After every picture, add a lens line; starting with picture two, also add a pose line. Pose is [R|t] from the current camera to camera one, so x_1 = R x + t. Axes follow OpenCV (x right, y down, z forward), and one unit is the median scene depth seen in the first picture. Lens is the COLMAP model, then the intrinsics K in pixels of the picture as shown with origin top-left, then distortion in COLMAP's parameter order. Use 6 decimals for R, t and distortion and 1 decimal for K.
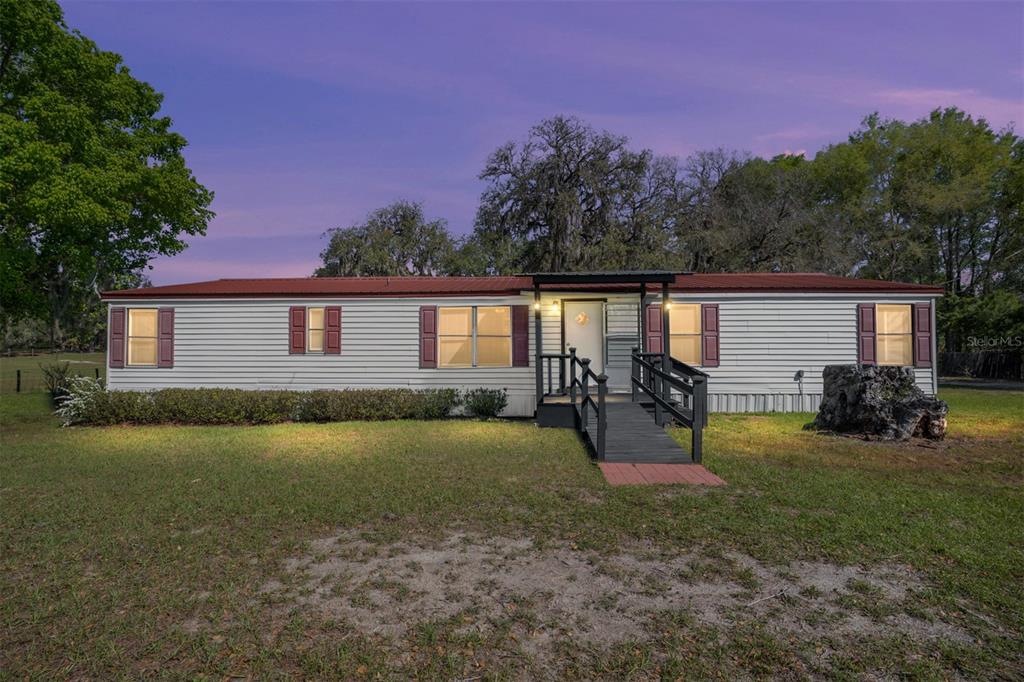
lens RADIAL K [[452.9, 0, 512.0], [0, 452.9, 341.0], [0, 0, 1]] dist [-0.000634, -0.000078]
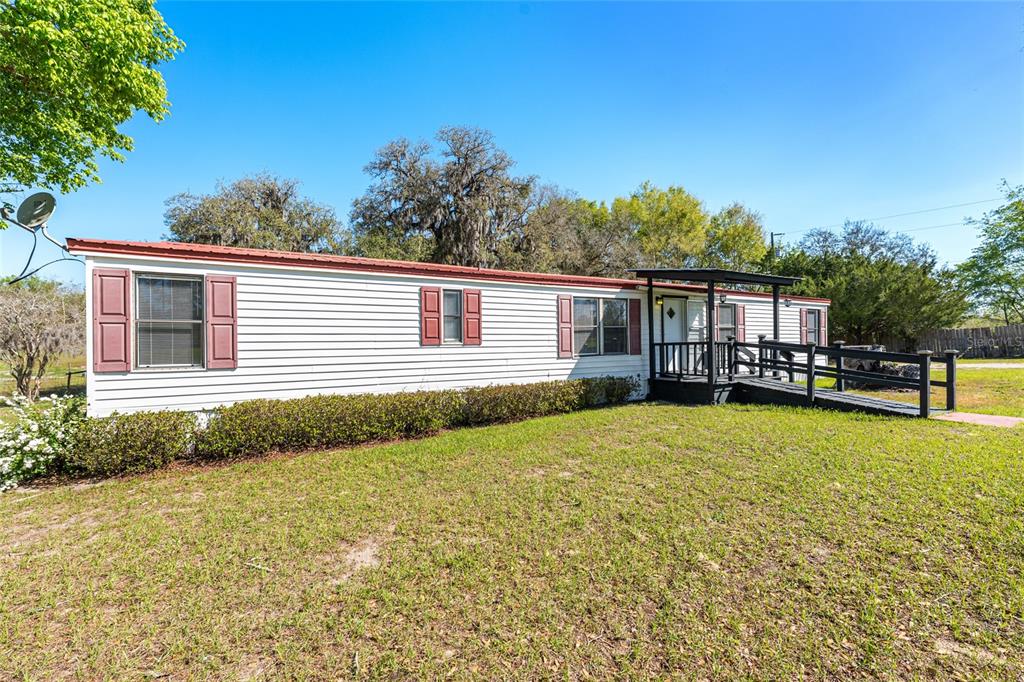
lens RADIAL K [[402.9, 0, 512.0], [0, 402.9, 341.0], [0, 0, 1]] dist [0.001538, -0.000117]
pose [[0.856206, -0.004813, 0.516612, -0.723975], [0.006962, 0.999973, -0.002221, 0.023115], [-0.516587, 0.005498, 0.856217, 0.311743]]
